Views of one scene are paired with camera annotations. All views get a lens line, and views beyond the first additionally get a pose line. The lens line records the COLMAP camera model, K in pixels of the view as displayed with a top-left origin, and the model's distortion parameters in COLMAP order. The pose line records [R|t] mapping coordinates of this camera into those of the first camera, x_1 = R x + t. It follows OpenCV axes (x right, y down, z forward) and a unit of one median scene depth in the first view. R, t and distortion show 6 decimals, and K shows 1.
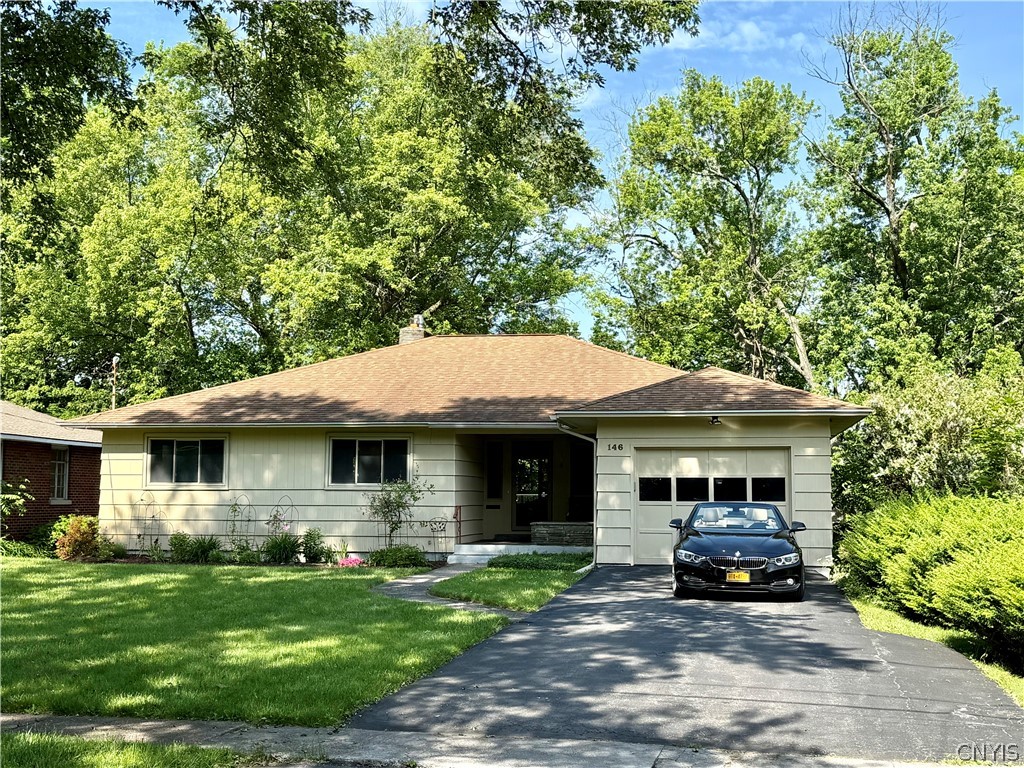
lens RADIAL K [[1399.5, 0, 512.0], [0, 1399.5, 384.0], [0, 0, 1]] dist [0.007640, 0.003001]
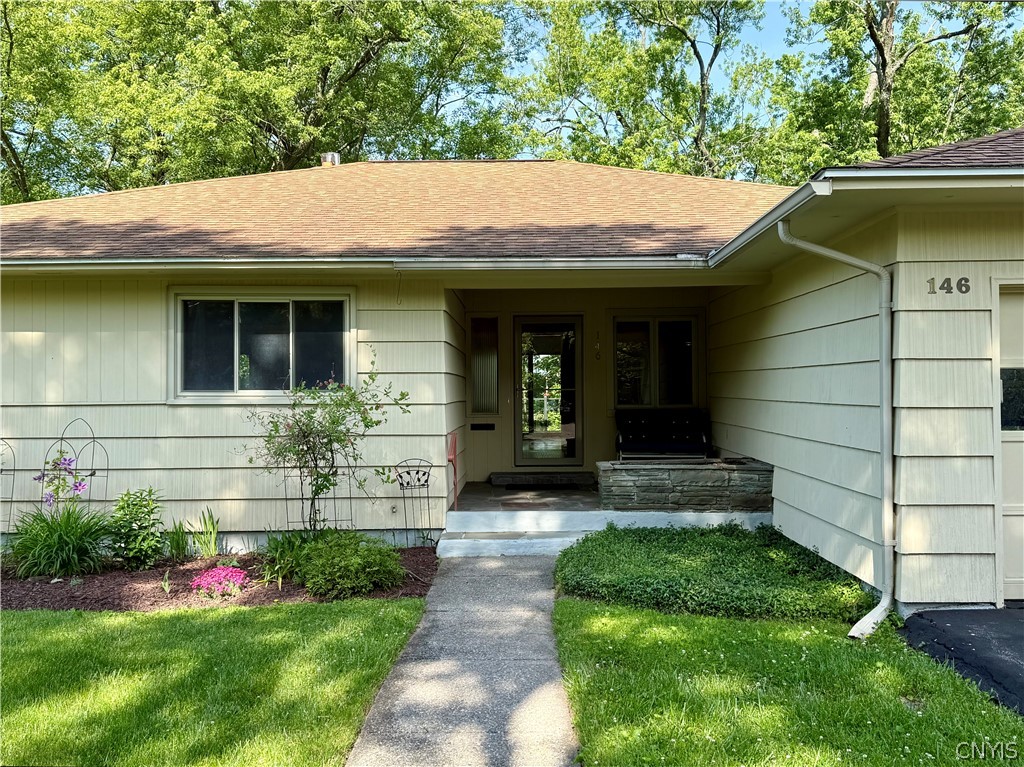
lens RADIAL K [[939.0, 0, 512.0], [0, 939.0, 383.5], [0, 0, 1]] dist [0.093550, -0.000493]
pose [[0.988854, -0.010253, 0.148536, -0.065965], [0.000031, 0.997640, 0.068660, 0.046177], [-0.148889, -0.067890, 0.986521, 0.664761]]
